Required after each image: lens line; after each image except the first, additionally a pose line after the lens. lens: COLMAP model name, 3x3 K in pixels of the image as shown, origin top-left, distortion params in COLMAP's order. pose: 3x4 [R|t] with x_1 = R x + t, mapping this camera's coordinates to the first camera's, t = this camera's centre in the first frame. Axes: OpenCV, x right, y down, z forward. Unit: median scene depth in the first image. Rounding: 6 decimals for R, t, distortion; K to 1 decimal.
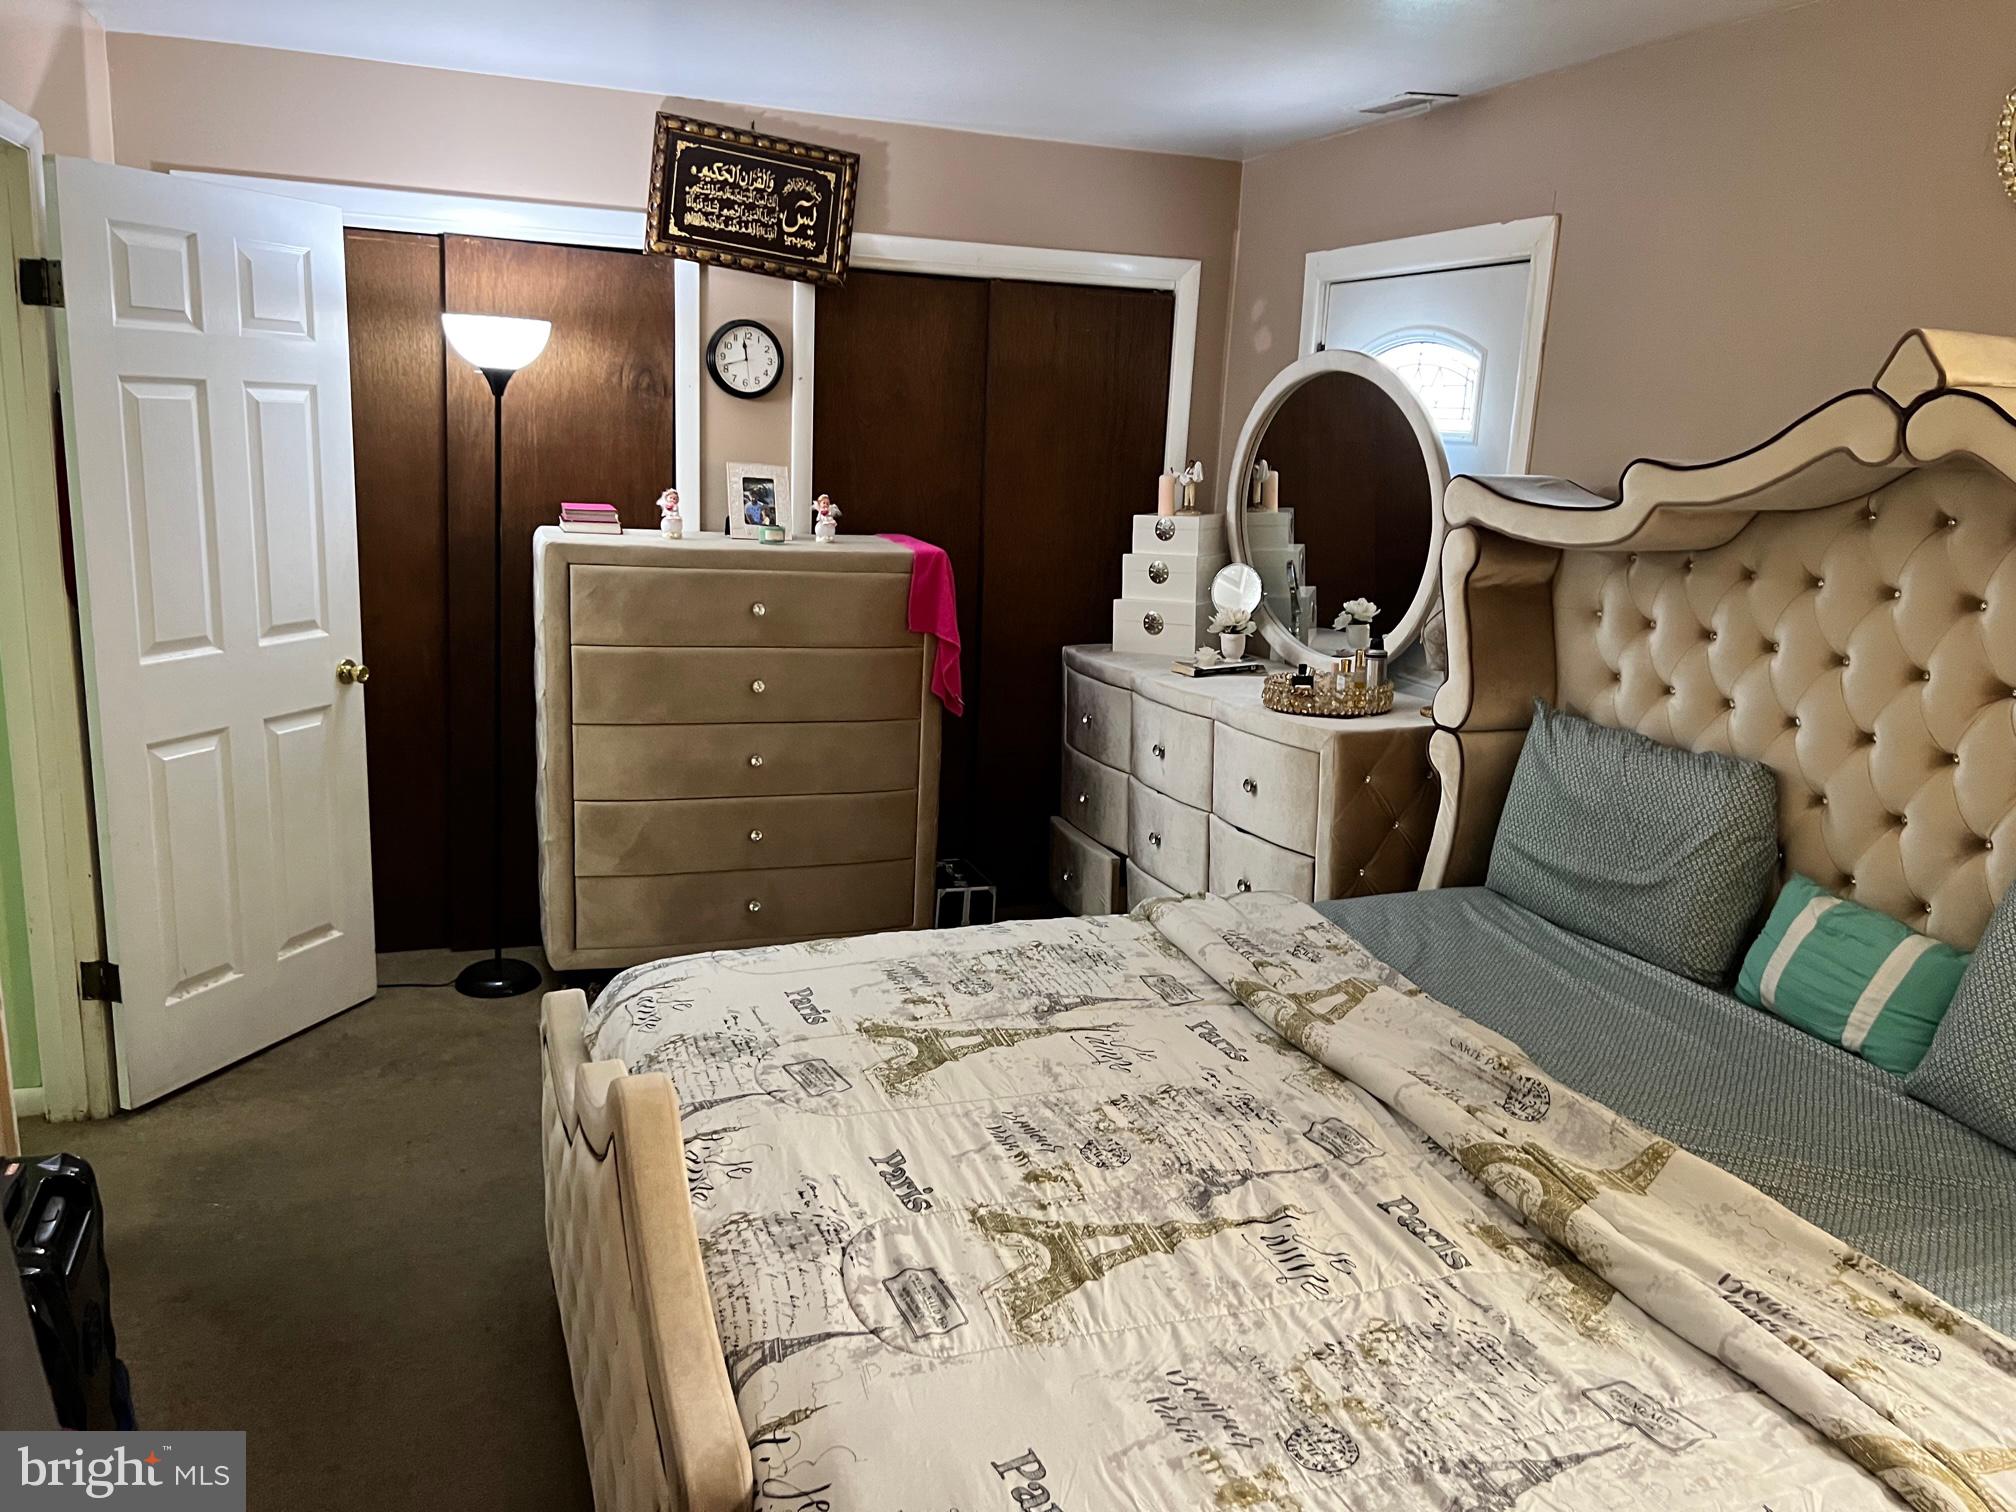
lens RADIAL K [[1509.9, 0, 1022.0], [0, 1509.9, 745.1], [0, 0, 1]] dist [0.060505, -0.073526]
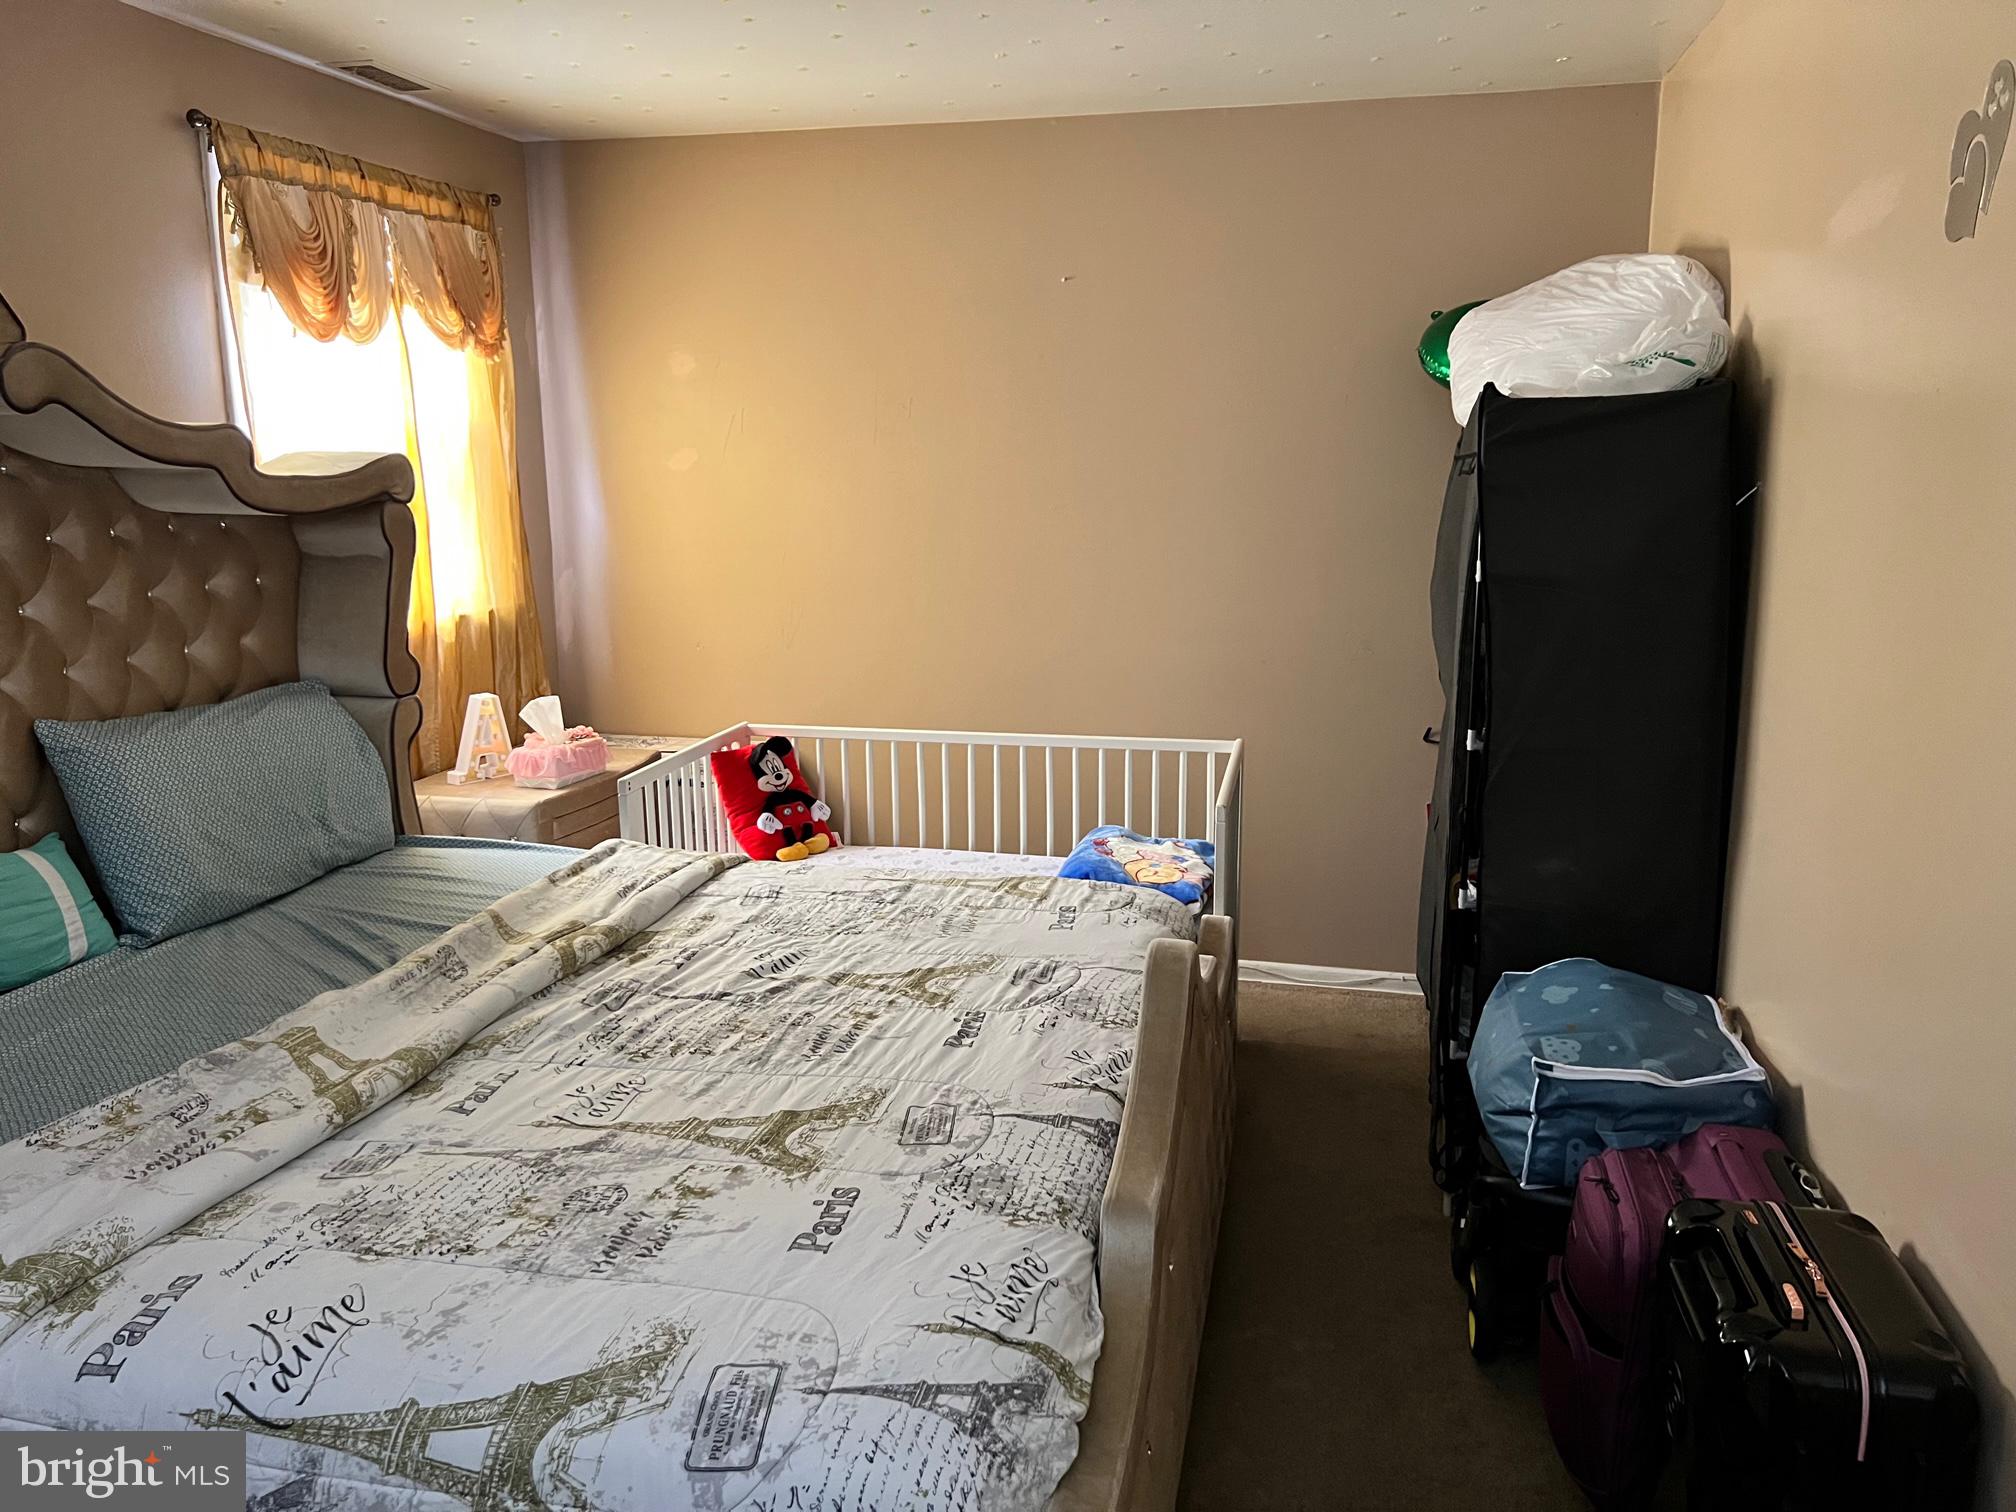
lens RADIAL K [[1509.9, 0, 1030.6], [0, 1509.9, 721.6], [0, 0, 1]] dist [0.060505, -0.073526]
pose [[-0.837351, -0.137594, 0.529066, -0.551872], [0.085085, 0.923208, 0.374763, -0.294907], [-0.540003, 0.358824, -0.761342, 1.369270]]
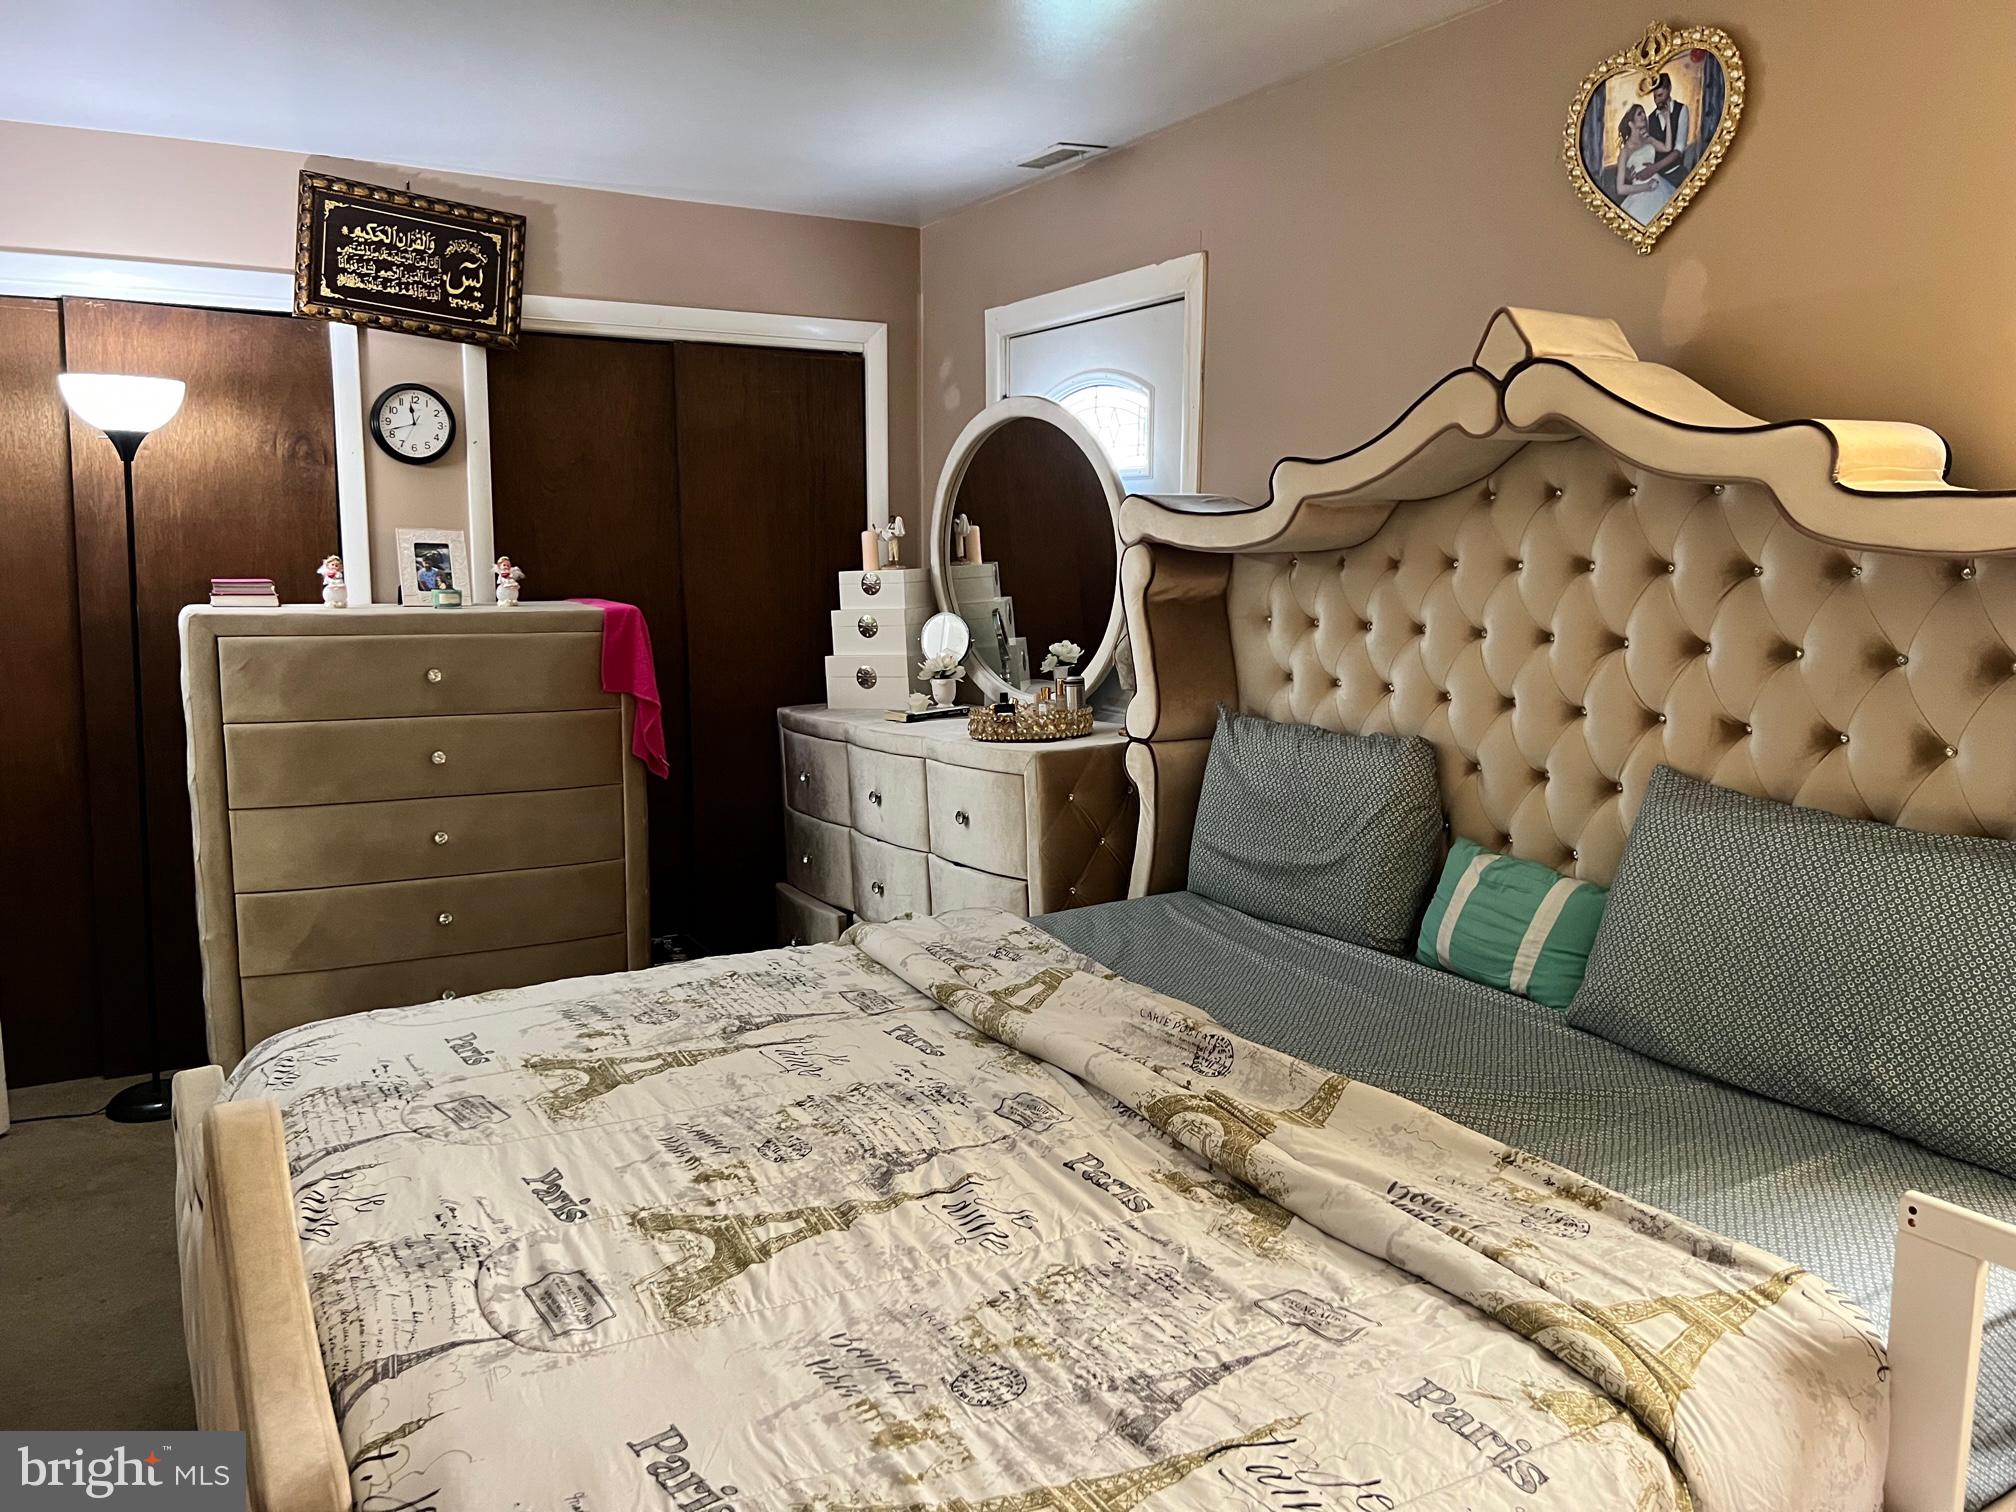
lens RADIAL K [[1509.9, 0, 1026.8], [0, 1509.9, 749.9], [0, 0, 1]] dist [0.060505, -0.073526]
pose [[0.984930, -0.064352, 0.160539, 0.054226], [0.075952, 0.994845, -0.067189, 0.076772], [-0.155387, 0.078370, 0.984740, 0.015334]]
